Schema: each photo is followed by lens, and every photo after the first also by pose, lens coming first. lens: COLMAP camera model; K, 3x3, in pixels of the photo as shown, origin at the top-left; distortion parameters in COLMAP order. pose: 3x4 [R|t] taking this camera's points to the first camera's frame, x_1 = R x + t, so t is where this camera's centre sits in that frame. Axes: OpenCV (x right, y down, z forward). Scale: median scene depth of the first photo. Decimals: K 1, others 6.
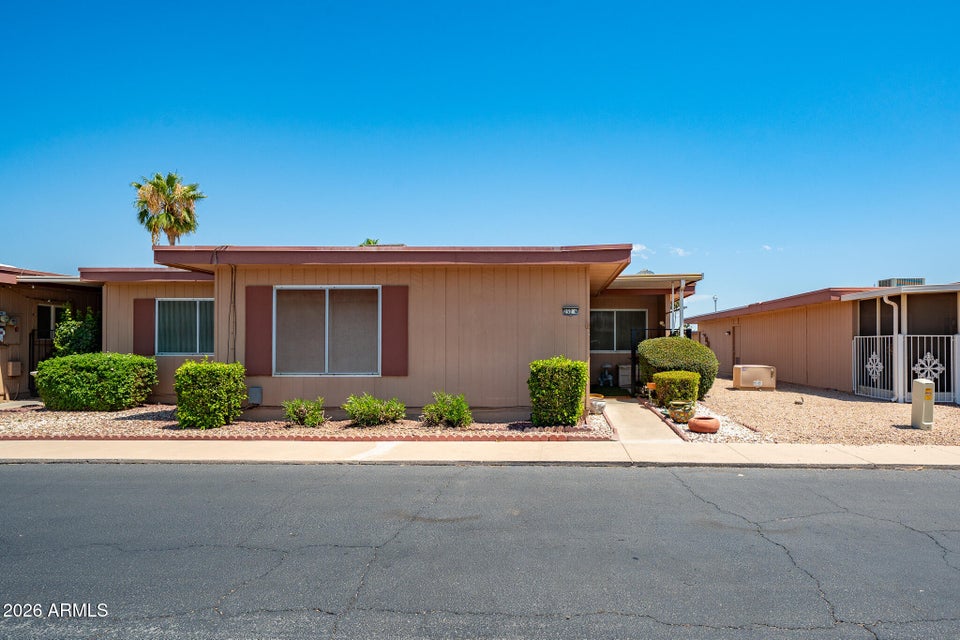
lens RADIAL K [[536.8, 0, 480.0], [0, 536.8, 320.0], [0, 0, 1]] dist [0.003114, 0.000705]
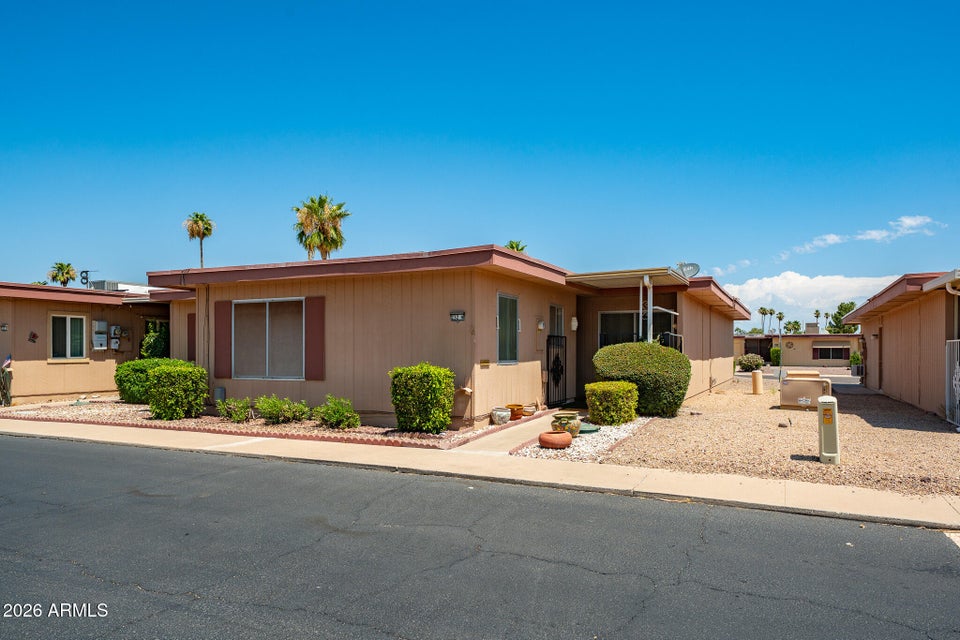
lens RADIAL K [[595.3, 0, 480.0], [0, 595.3, 320.0], [0, 0, 1]] dist [0.021461, 0.000458]
pose [[0.918998, -0.020906, -0.393706, 0.623596], [0.017827, 0.999775, -0.011478, 0.002693], [0.393858, 0.003530, 0.919165, 0.023965]]
